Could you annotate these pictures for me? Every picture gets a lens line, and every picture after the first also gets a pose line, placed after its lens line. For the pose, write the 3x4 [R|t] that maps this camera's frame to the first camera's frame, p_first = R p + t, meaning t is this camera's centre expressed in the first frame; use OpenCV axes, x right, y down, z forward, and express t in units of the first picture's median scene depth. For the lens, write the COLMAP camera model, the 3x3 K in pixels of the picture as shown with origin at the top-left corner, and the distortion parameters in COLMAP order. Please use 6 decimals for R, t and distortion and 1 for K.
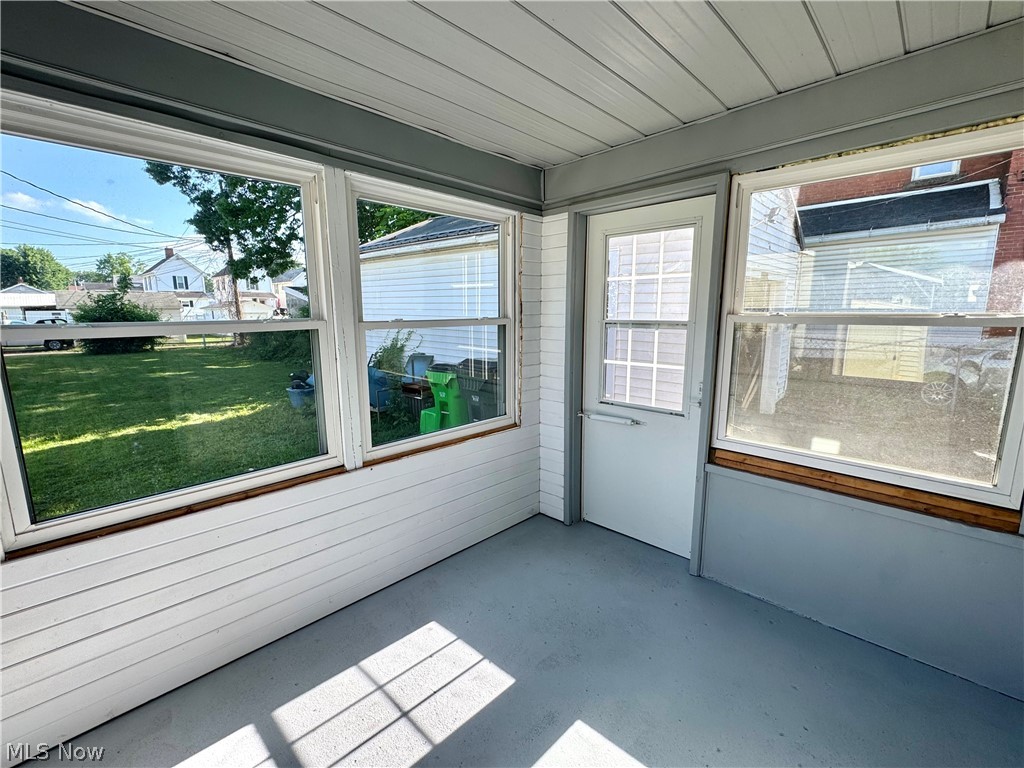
lens RADIAL K [[445.0, 0, 513.6], [0, 445.0, 382.5], [0, 0, 1]] dist [-0.002731, -0.000888]
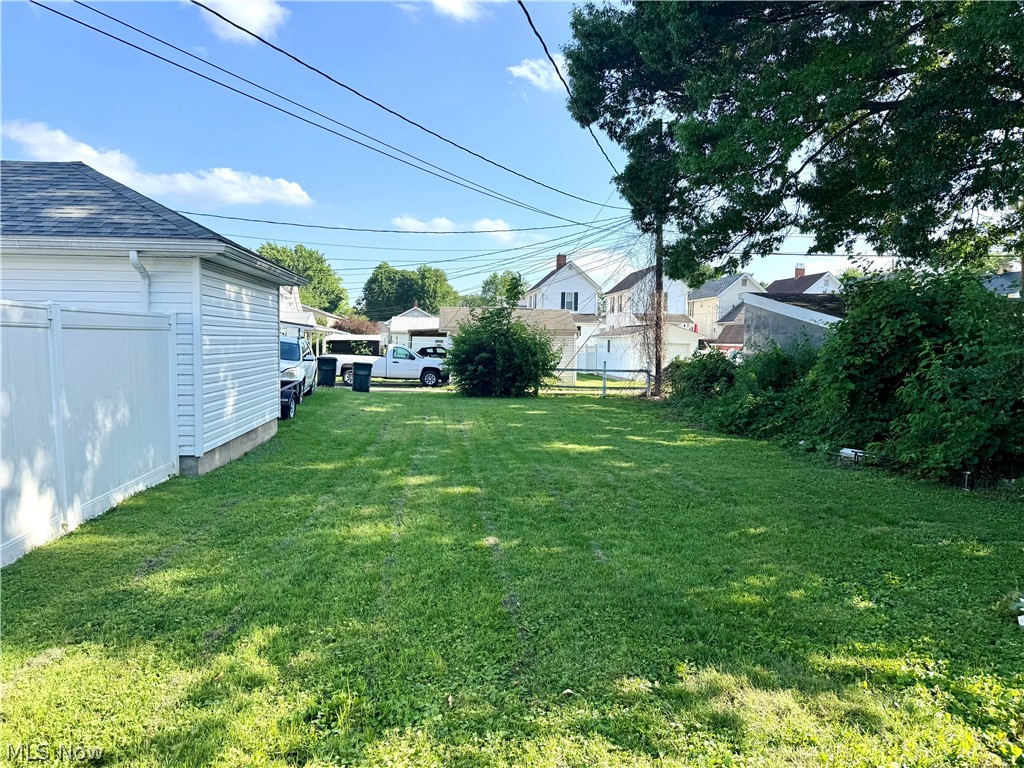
lens RADIAL K [[715.9, 0, 511.0], [0, 715.9, 384.2], [0, 0, 1]] dist [0.000544, -0.000016]
pose [[0.766195, 0.053559, -0.640372, -0.167693], [-0.124347, 0.990043, -0.065975, -0.014819], [0.630462, 0.130178, 0.765226, 0.172641]]
